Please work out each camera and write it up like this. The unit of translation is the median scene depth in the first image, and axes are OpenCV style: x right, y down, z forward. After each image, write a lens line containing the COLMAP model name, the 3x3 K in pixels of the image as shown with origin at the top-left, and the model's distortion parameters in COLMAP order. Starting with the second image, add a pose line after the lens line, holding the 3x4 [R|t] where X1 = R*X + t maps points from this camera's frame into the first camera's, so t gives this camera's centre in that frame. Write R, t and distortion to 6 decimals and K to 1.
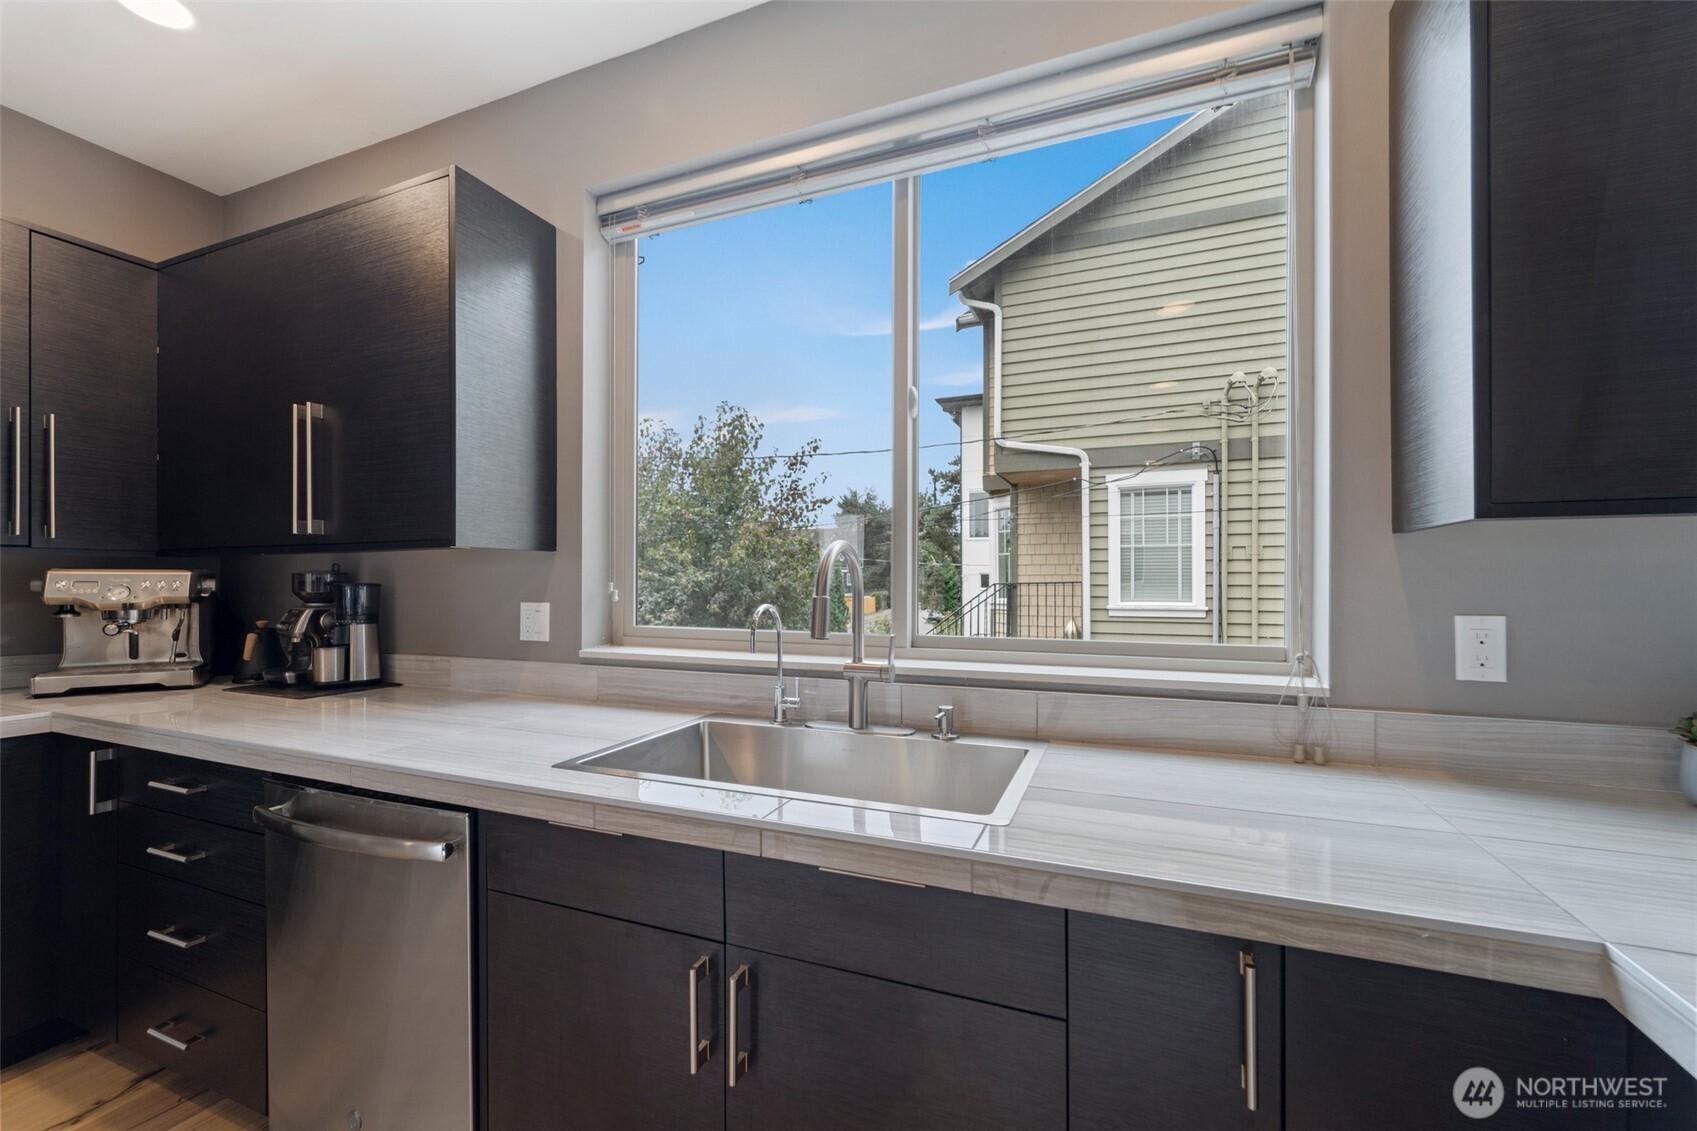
lens RADIAL K [[680.7, 0, 848.2], [0, 680.7, 583.4], [0, 0, 1]] dist [0.000784, 0.000103]
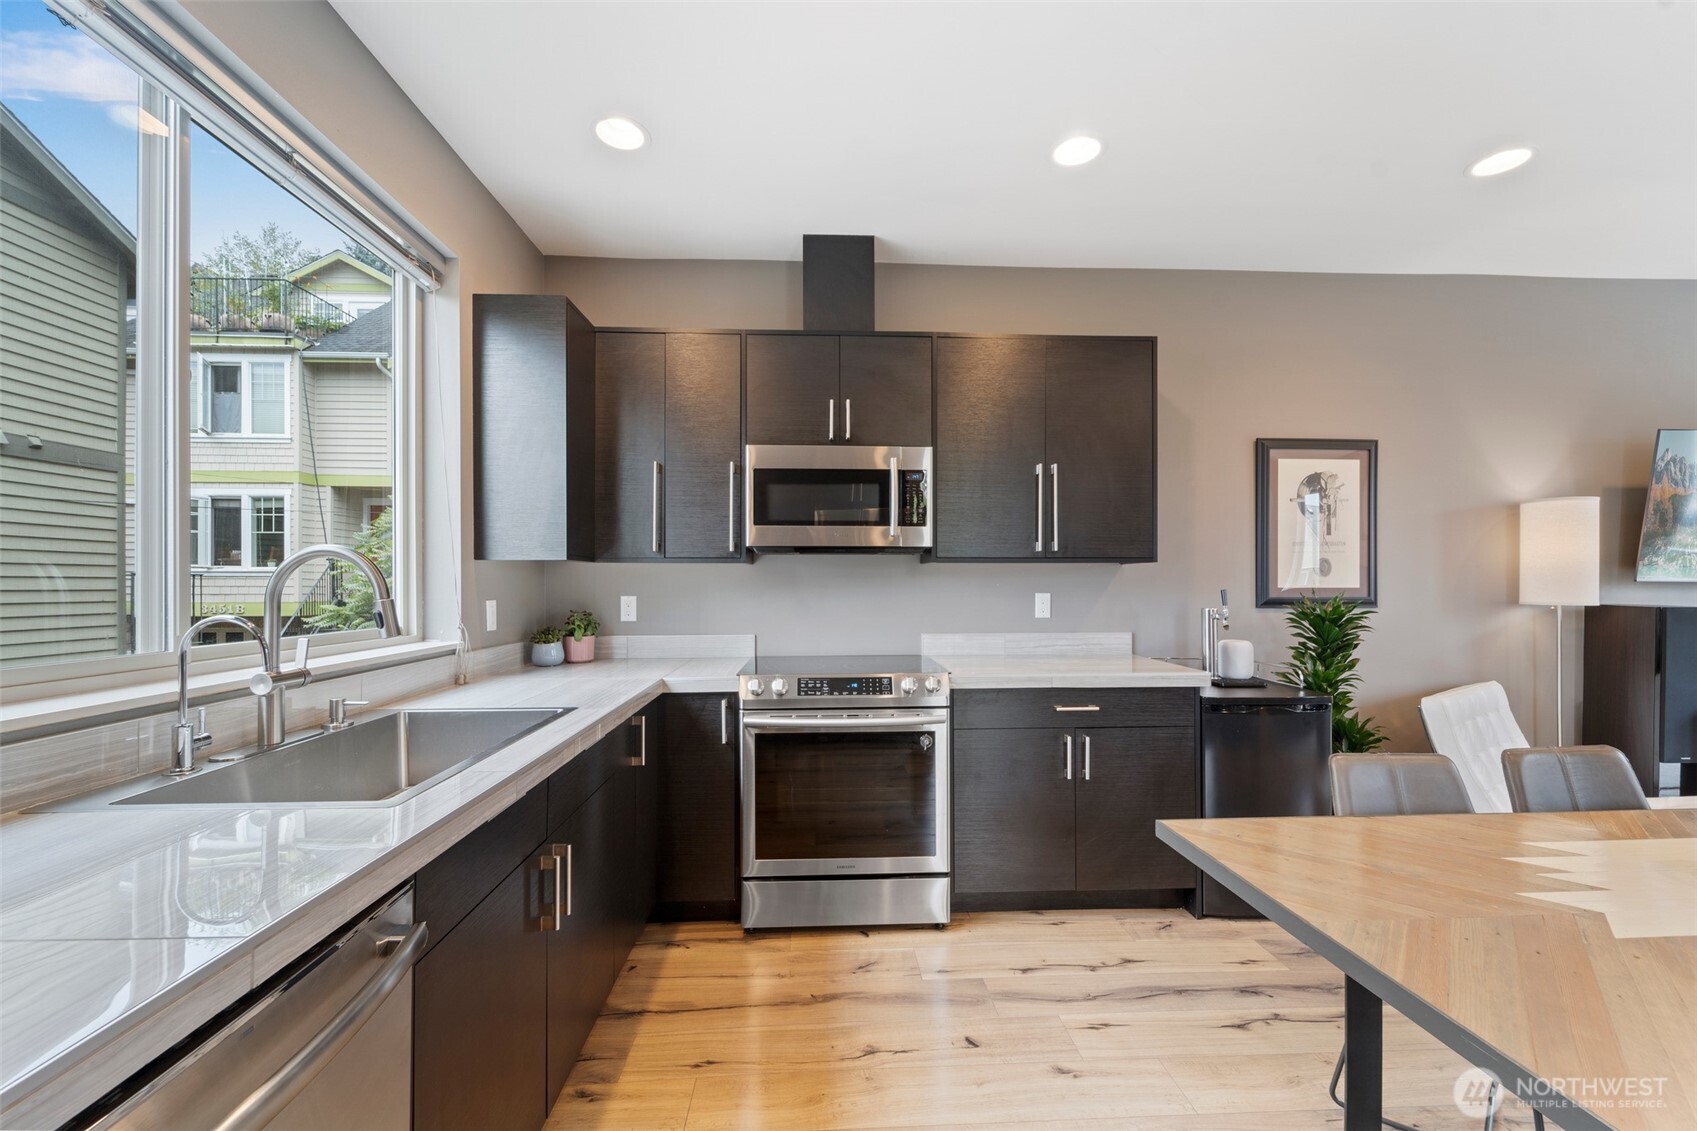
lens RADIAL K [[680.7, 0, 848.2], [0, 680.7, 583.4], [0, 0, 1]] dist [0.000784, 0.000103]
pose [[-0.420470, -0.000503, 0.907306, -1.398999], [-0.003740, 0.999992, -0.001179, -0.008102], [-0.907299, -0.003889, -0.420468, 0.822983]]
